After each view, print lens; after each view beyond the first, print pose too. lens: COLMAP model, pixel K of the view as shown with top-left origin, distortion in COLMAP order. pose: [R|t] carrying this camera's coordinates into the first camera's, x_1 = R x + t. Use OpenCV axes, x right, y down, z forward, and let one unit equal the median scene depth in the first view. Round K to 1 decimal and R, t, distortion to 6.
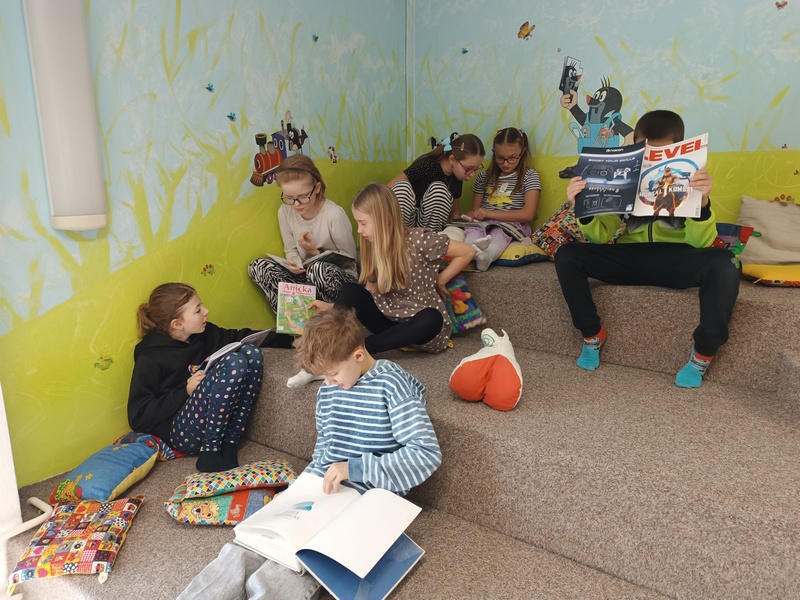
lens RADIAL K [[567.2, 0, 398.4], [0, 567.2, 301.8], [0, 0, 1]] dist [0.022210, -0.015550]
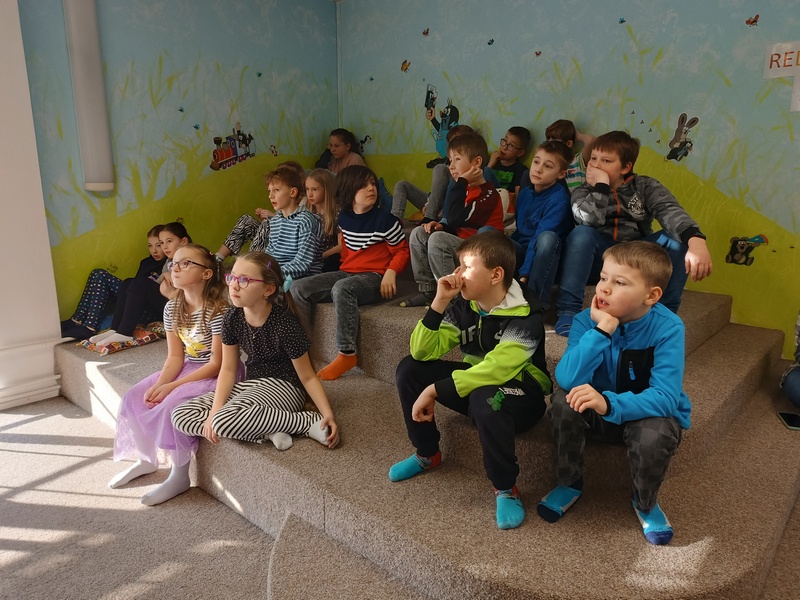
lens RADIAL K [[567.2, 0, 397.7], [0, 567.2, 303.7], [0, 0, 1]] dist [0.022210, -0.015550]
pose [[0.991900, 0.036384, -0.121696, 0.461993], [-0.035413, 0.999321, 0.010139, 0.134359], [0.121982, -0.005747, 0.992516, -0.514147]]
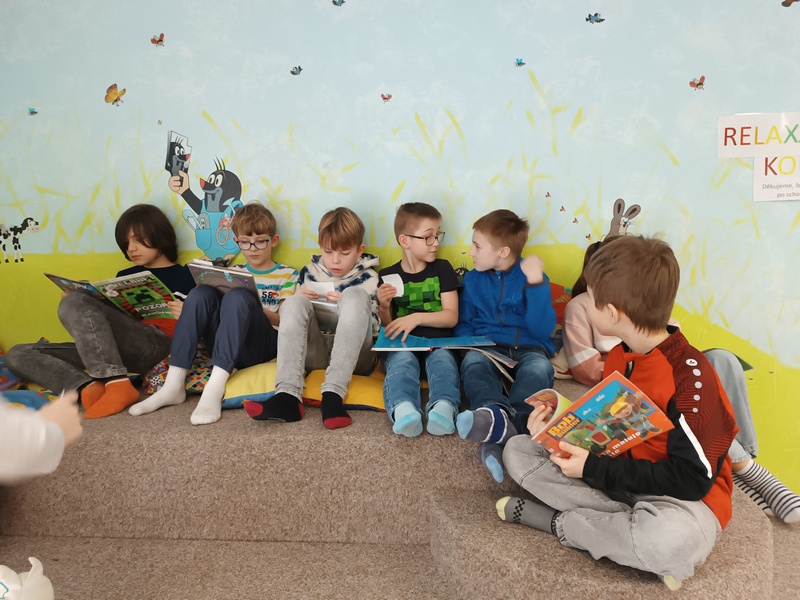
lens RADIAL K [[567.2, 0, 395.9], [0, 567.2, 298.6], [0, 0, 1]] dist [0.022210, -0.015550]
pose [[0.869260, -0.058601, 0.490869, 0.181424], [0.121315, 0.987873, -0.096897, -0.086961], [-0.479238, 0.143779, 0.865828, 0.202157]]
